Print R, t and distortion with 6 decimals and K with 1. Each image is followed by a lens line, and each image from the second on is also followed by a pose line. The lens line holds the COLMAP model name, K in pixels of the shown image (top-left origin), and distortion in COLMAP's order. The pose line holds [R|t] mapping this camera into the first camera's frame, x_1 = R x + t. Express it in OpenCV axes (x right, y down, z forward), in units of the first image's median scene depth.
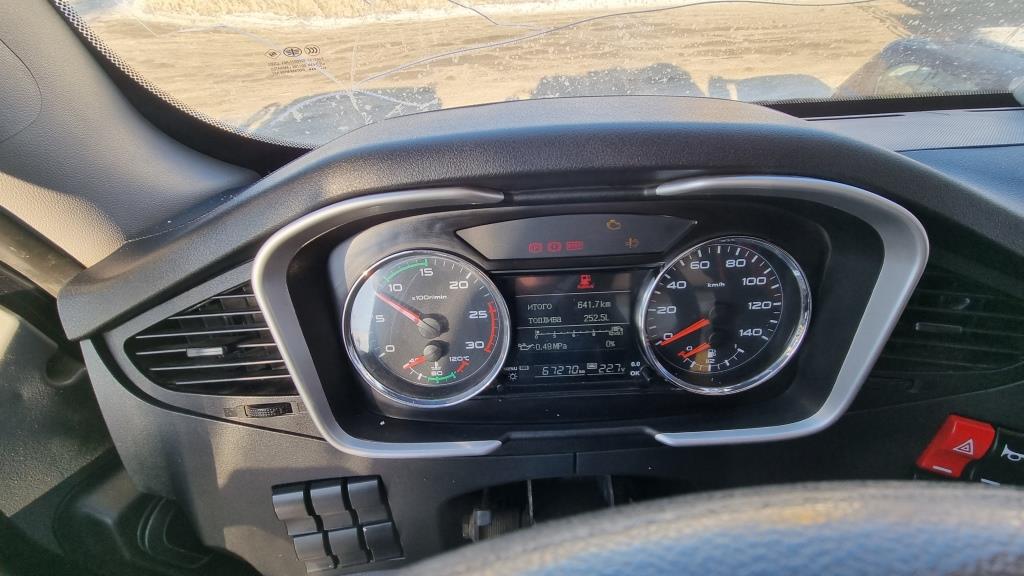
lens RADIAL K [[417.1, 0, 509.8], [0, 417.1, 289.7], [0, 0, 1]] dist [0.003737, -0.002577]
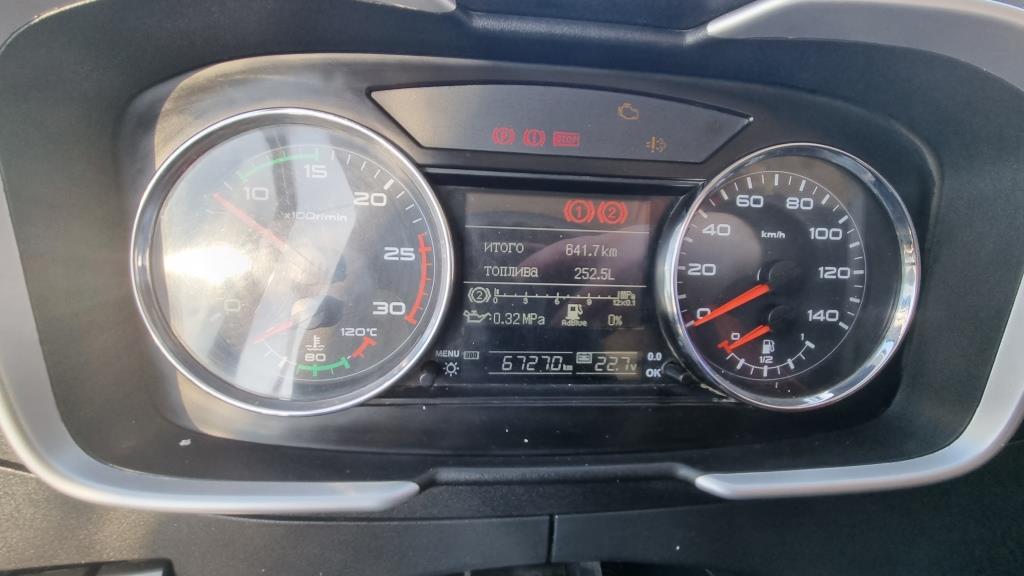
lens RADIAL K [[417.1, 0, 511.6], [0, 417.1, 286.8], [0, 0, 1]] dist [0.003737, -0.002577]
pose [[0.992431, 0.068794, 0.101721, 0.025254], [-0.046304, 0.976844, -0.208880, 0.224623], [-0.113736, 0.202589, 0.972637, 0.425571]]
